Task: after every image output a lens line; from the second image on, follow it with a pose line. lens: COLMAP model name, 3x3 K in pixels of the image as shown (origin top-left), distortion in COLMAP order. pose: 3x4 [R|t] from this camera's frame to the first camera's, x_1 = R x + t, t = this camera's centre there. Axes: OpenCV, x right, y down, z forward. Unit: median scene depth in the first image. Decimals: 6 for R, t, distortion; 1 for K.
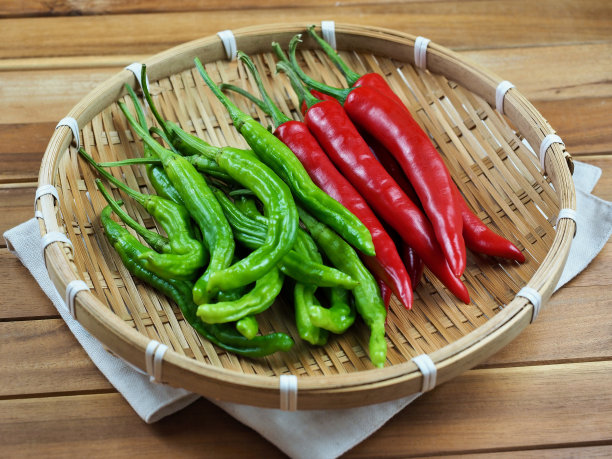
lens RADIAL K [[1388.5, 0, 319.6], [0, 1388.5, 222.7], [0, 0, 1]] dist [0.055035, 0.000000]
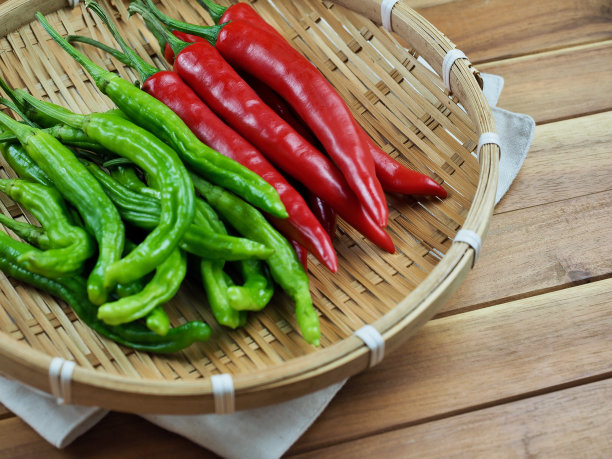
lens RADIAL K [[1388.5, 0, 310.5], [0, 1388.5, 226.9], [0, 0, 1]] dist [0.055035, 0.000000]
pose [[0.981702, -0.146147, 0.122074, -0.051402], [0.135835, 0.986731, 0.088948, -0.044189], [-0.133454, -0.070738, 0.988527, 0.120904]]
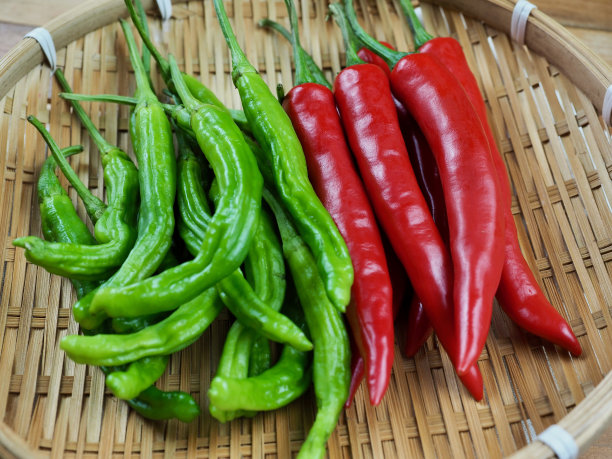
lens RADIAL K [[930.7, 0, 310.8], [0, 930.7, 232.8], [0, 0, 1]] dist [-0.029650, 0.000000]
pose [[0.957841, 0.210681, -0.195329, 0.097537], [-0.184826, 0.972389, 0.142476, -0.069576], [0.219953, -0.100368, 0.970333, 0.538445]]
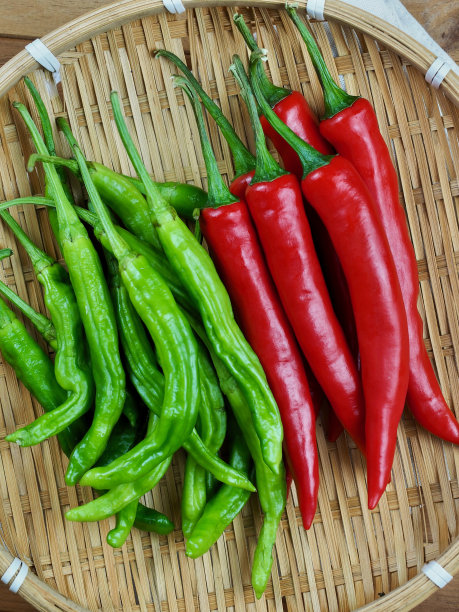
lens RADIAL K [[1388.5, 0, 196.9], [0, 1388.5, 316.4], [0, 0, 1]] dist [0.055035, 0.000000]
pose [[0.980215, 0.188169, -0.061411, 0.023616], [-0.085141, 0.680913, 0.727398, -0.620601], [0.178690, -0.707778, 0.683462, 0.450621]]
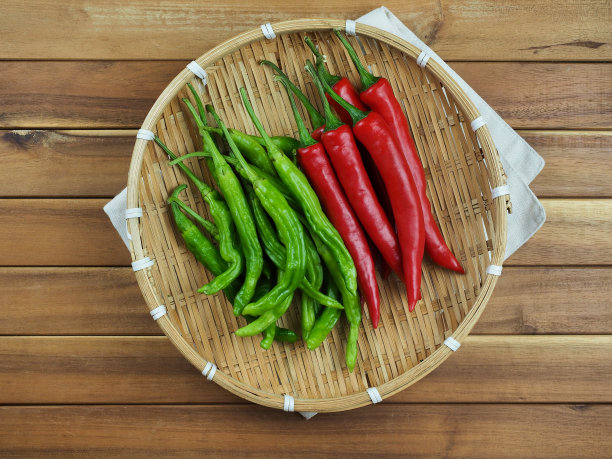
lens RADIAL K [[1388.5, 0, 303.3], [0, 1388.5, 229.5], [0, 0, 1]] dist [0.055035, 0.000000]
pose [[0.995440, 0.090911, -0.028888, 0.019141], [-0.045572, 0.719275, 0.693230, -0.992465], [0.083801, -0.688752, 0.720138, -0.021112]]
